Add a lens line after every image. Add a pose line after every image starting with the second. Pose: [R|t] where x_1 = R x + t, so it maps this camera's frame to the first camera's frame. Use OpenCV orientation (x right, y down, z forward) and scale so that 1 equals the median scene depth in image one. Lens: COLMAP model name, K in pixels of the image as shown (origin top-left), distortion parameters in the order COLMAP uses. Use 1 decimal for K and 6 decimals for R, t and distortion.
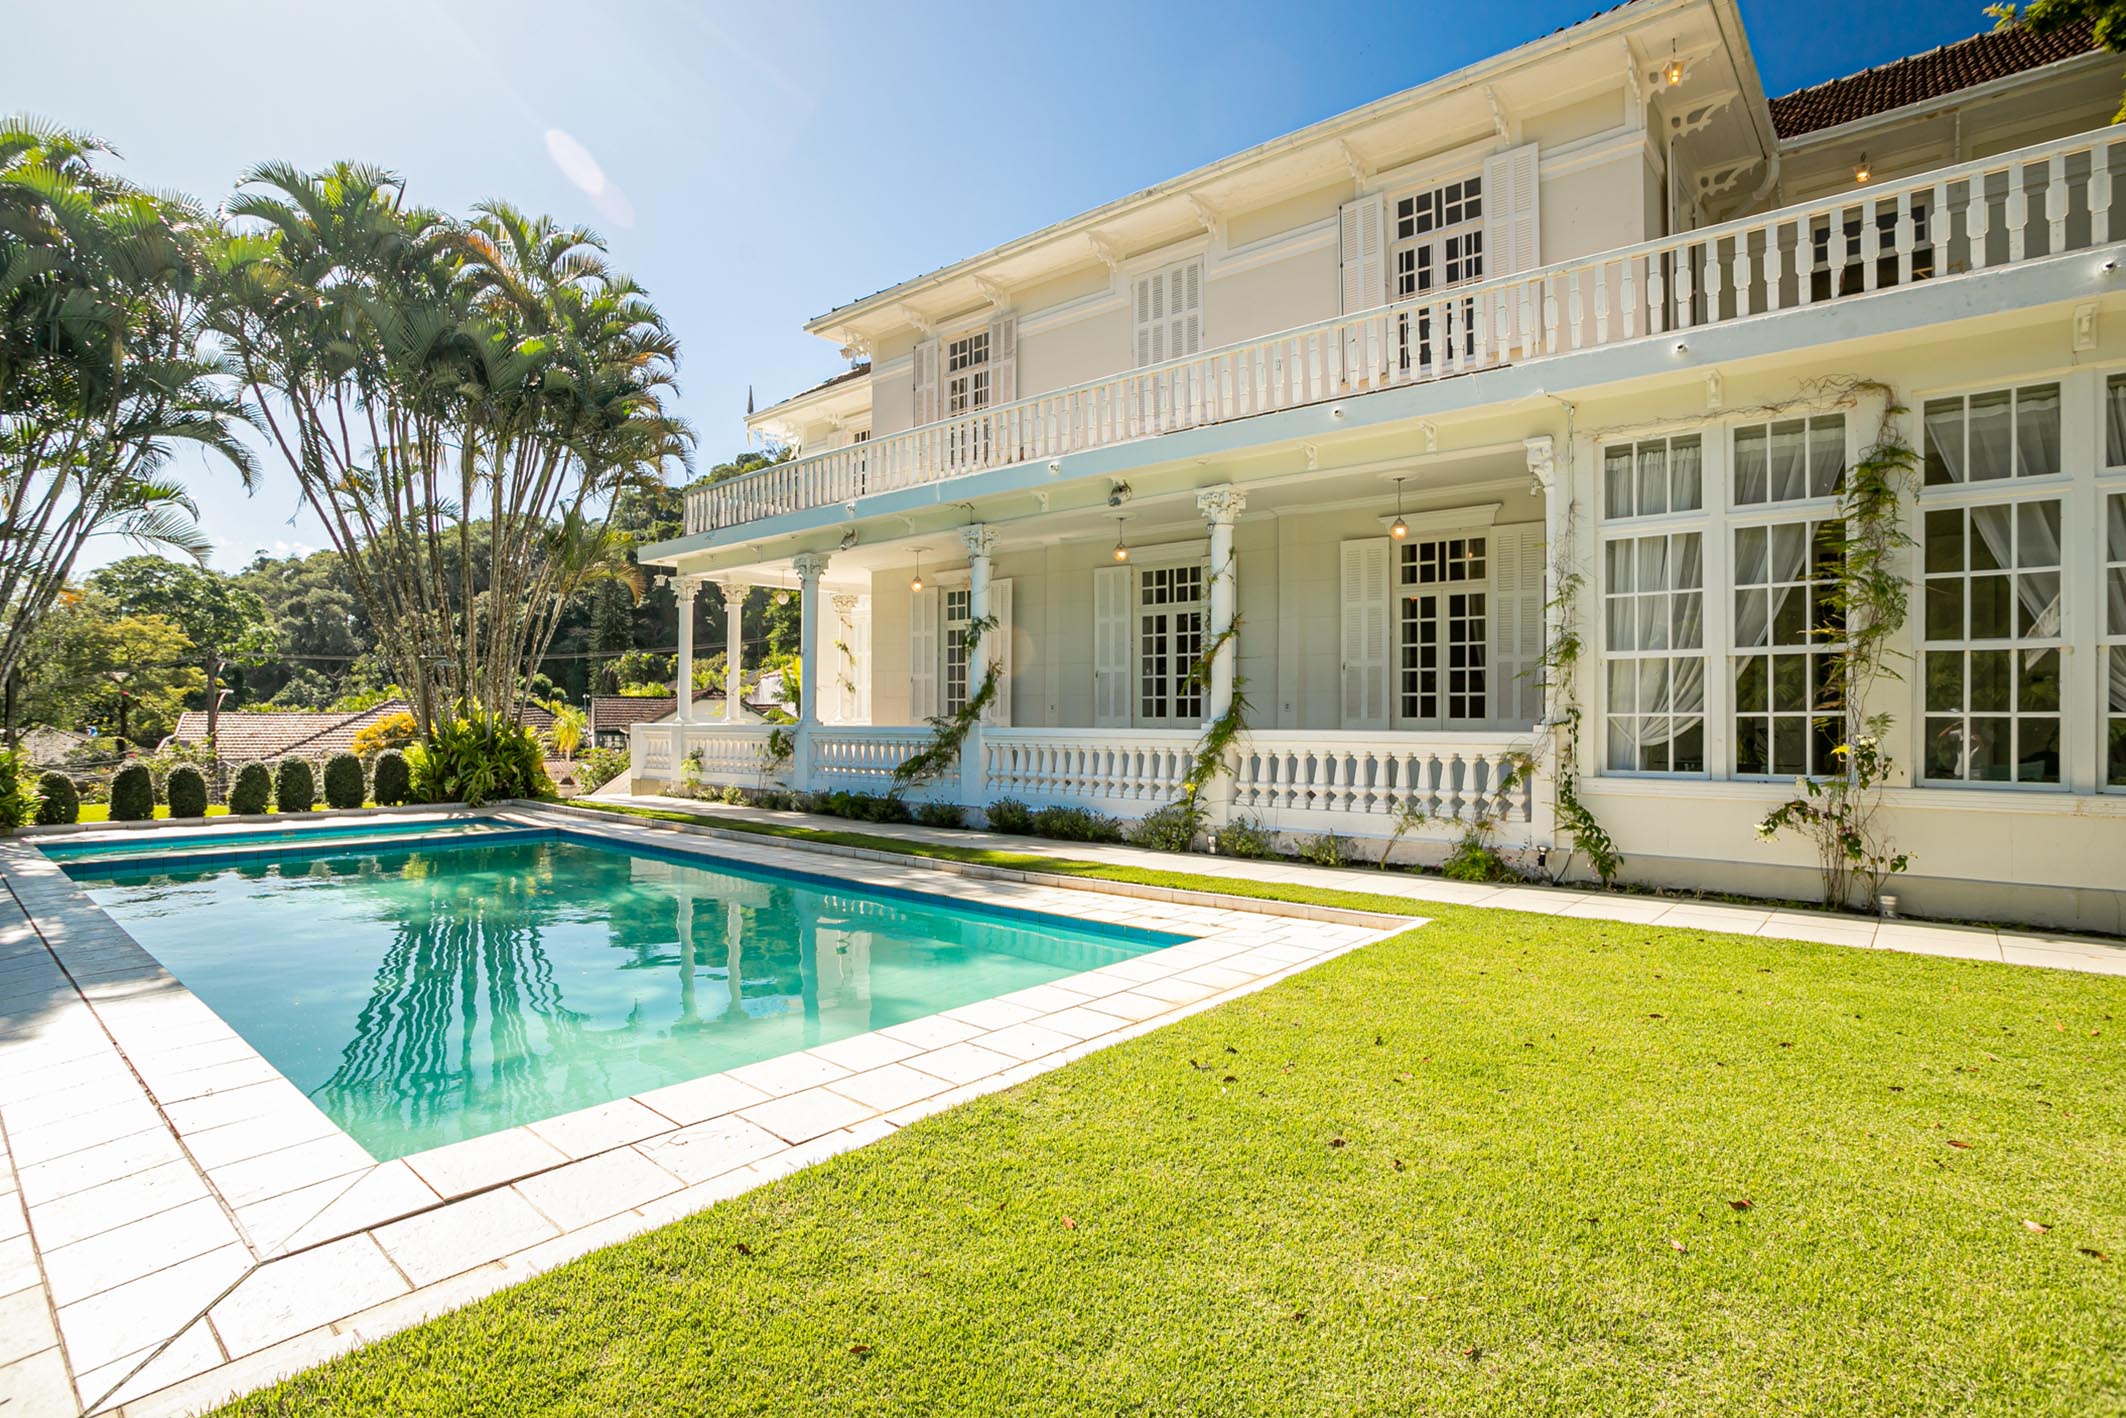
lens RADIAL K [[1058.5, 0, 1063.0], [0, 1058.5, 709.0], [0, 0, 1]] dist [-0.032229, 0.000421]
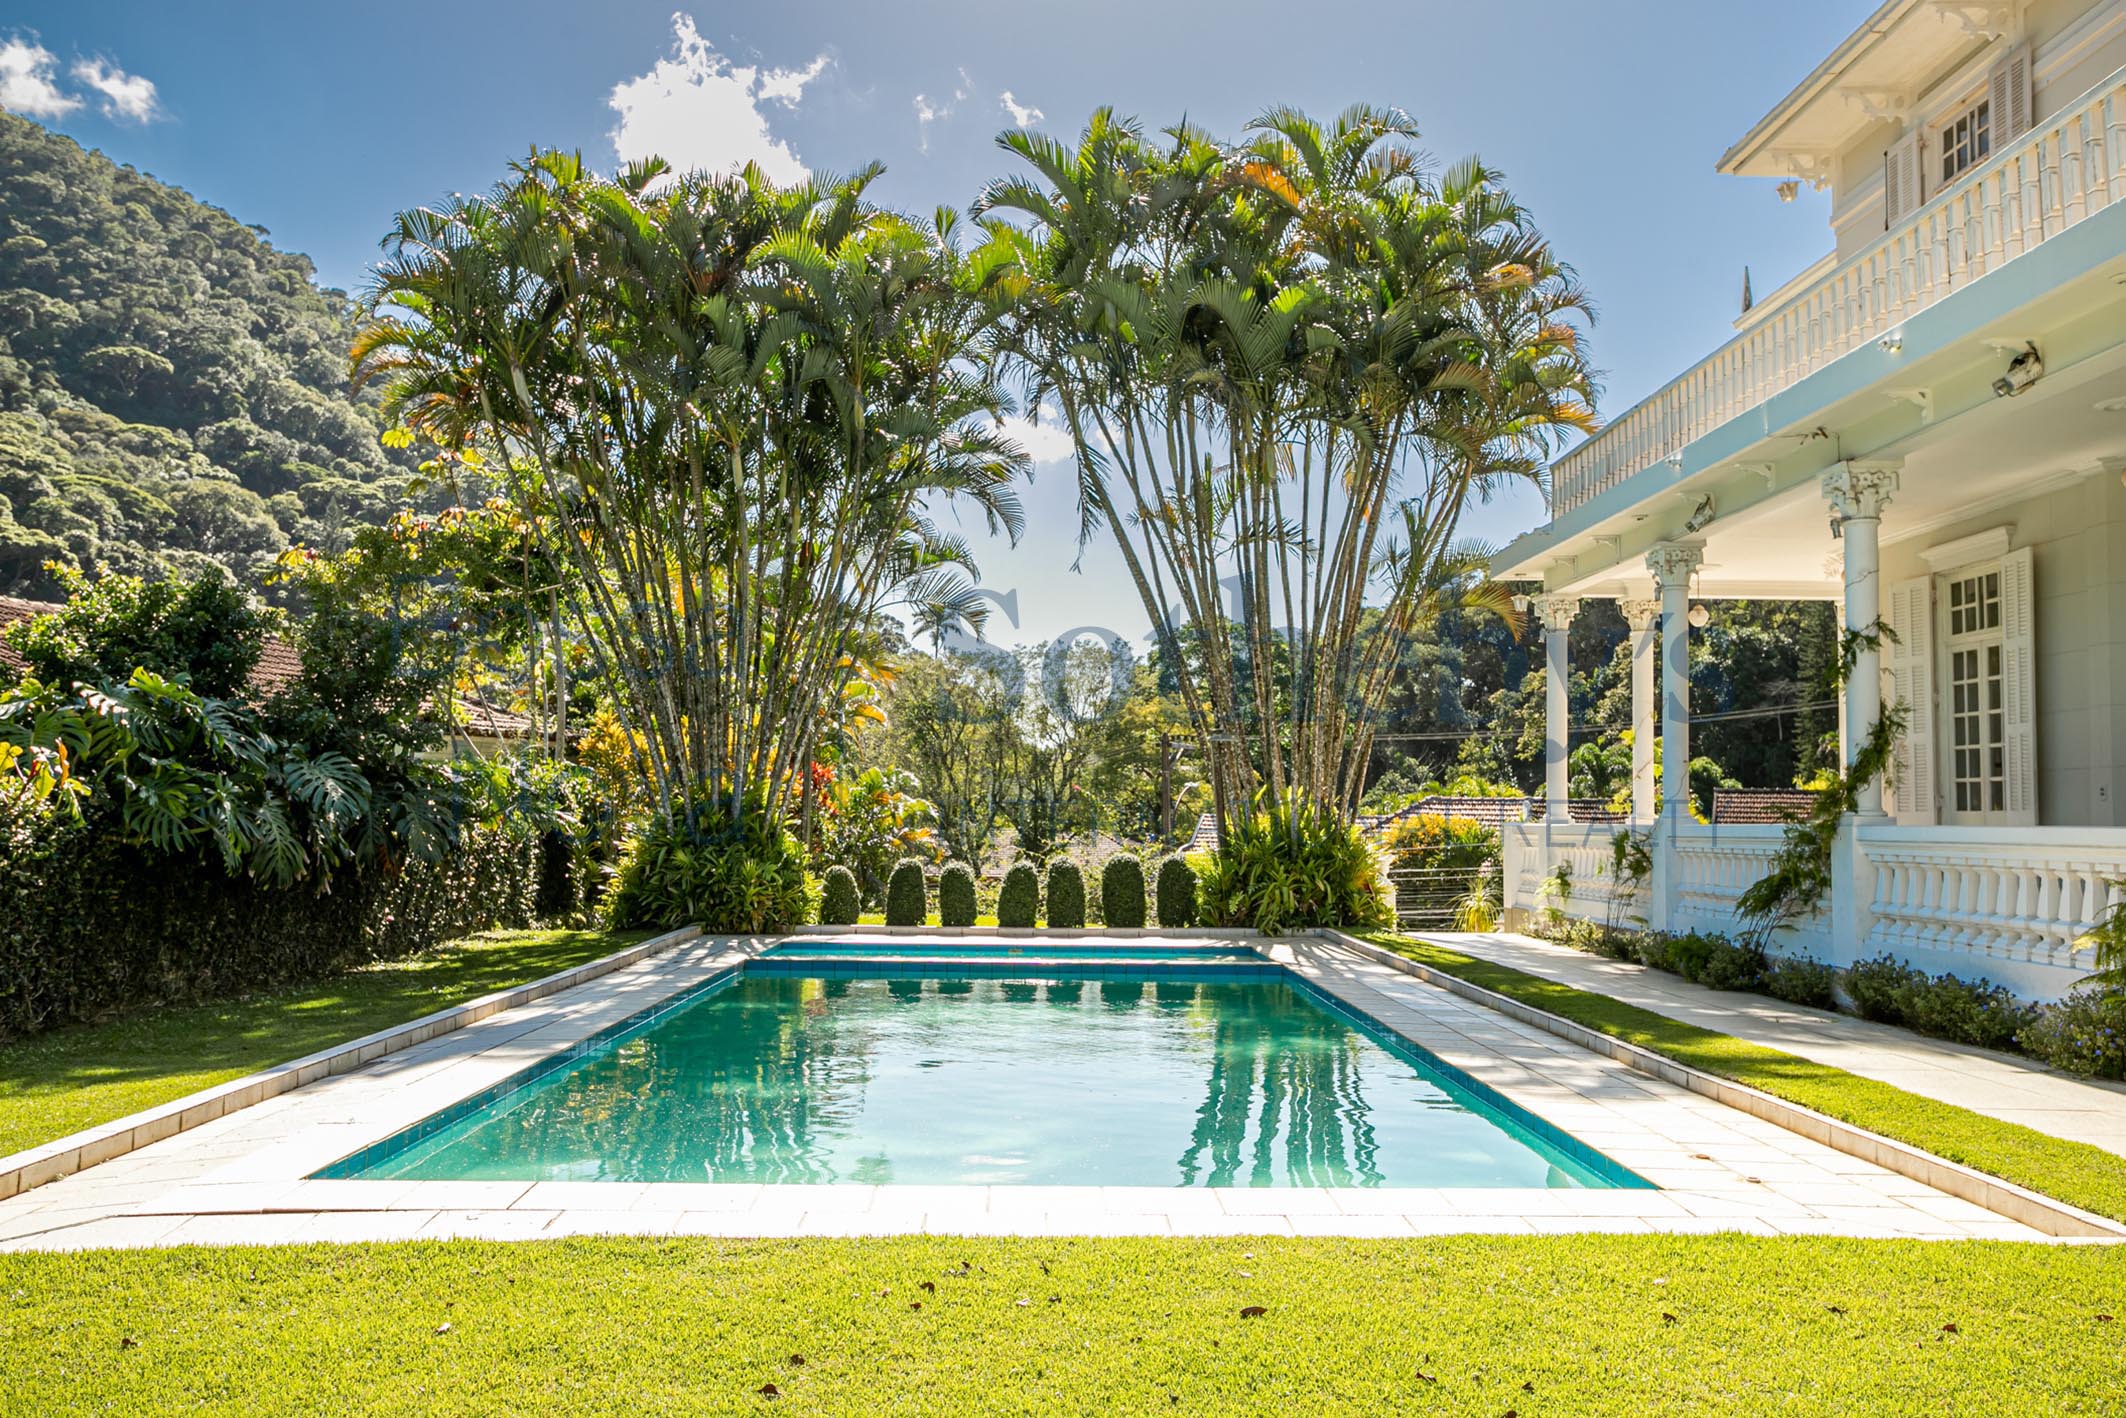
lens RADIAL K [[1778.6, 0, 1063.0], [0, 1778.6, 709.0], [0, 0, 1]] dist [-0.005547, 0.001057]
pose [[0.680555, -0.041049, -0.731546, 0.259092], [-0.002666, 0.998284, -0.058497, 0.009944], [0.732692, 0.041761, 0.679278, 0.051018]]
